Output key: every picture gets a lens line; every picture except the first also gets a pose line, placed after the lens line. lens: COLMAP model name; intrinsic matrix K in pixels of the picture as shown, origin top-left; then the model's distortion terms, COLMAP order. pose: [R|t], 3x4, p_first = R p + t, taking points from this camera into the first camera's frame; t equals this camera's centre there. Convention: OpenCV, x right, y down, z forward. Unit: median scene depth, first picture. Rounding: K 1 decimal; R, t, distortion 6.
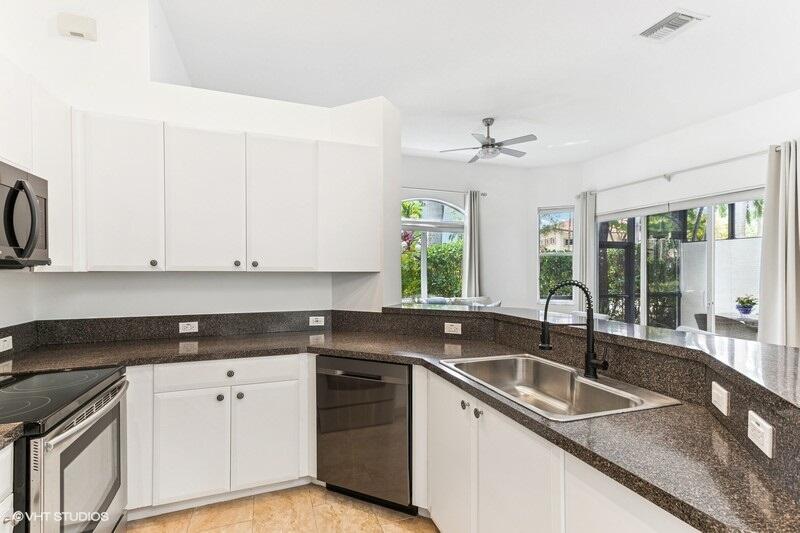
lens RADIAL K [[384.4, 0, 405.9], [0, 384.4, 270.0], [0, 0, 1]] dist [0.022937, 0.001666]
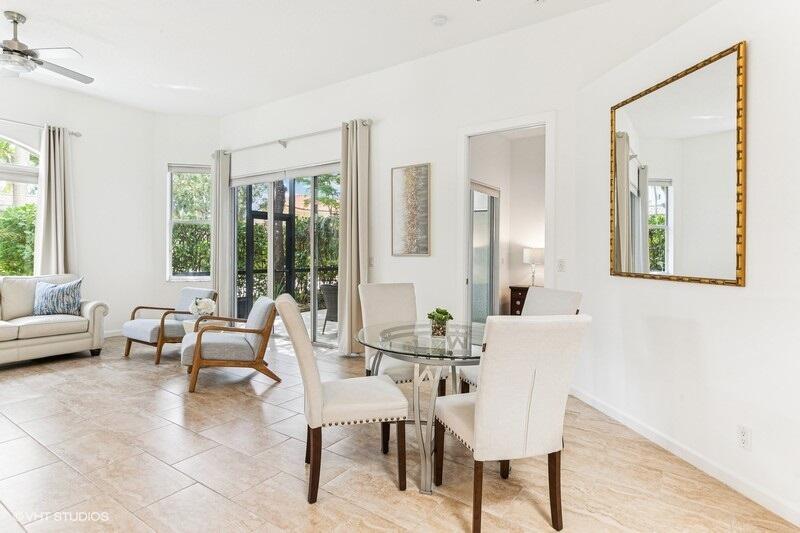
lens RADIAL K [[425.3, 0, 402.5], [0, 425.3, 250.0], [0, 0, 1]] dist [0.001612, 0.000131]
pose [[0.807138, 0.008773, 0.590298, 0.230466], [-0.010904, 0.999941, 0.000049, 0.017179], [-0.590262, -0.006476, 0.807186, -0.019680]]
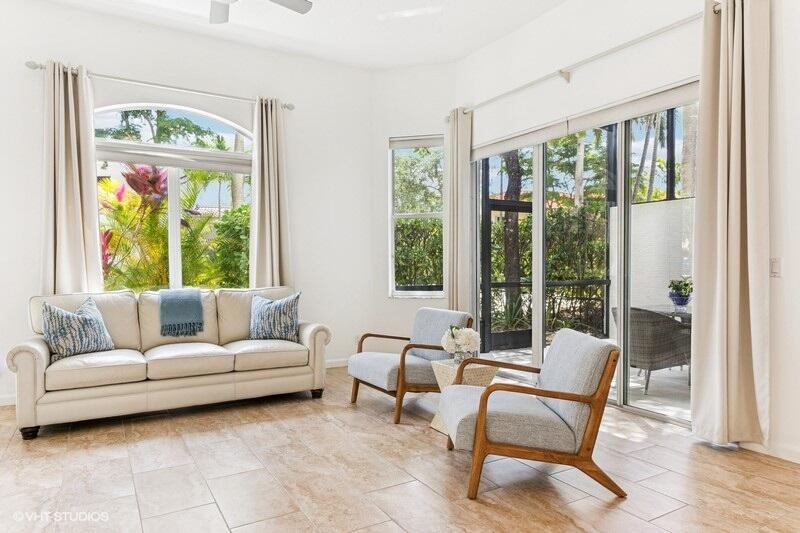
lens RADIAL K [[523.4, 0, 393.5], [0, 523.4, 270.6], [0, 0, 1]] dist [-0.002034, -0.008149]
pose [[0.982903, -0.007913, 0.183953, 0.213385], [0.003788, 0.999734, 0.022765, 0.028807], [-0.184084, -0.021679, 0.982671, 0.210283]]
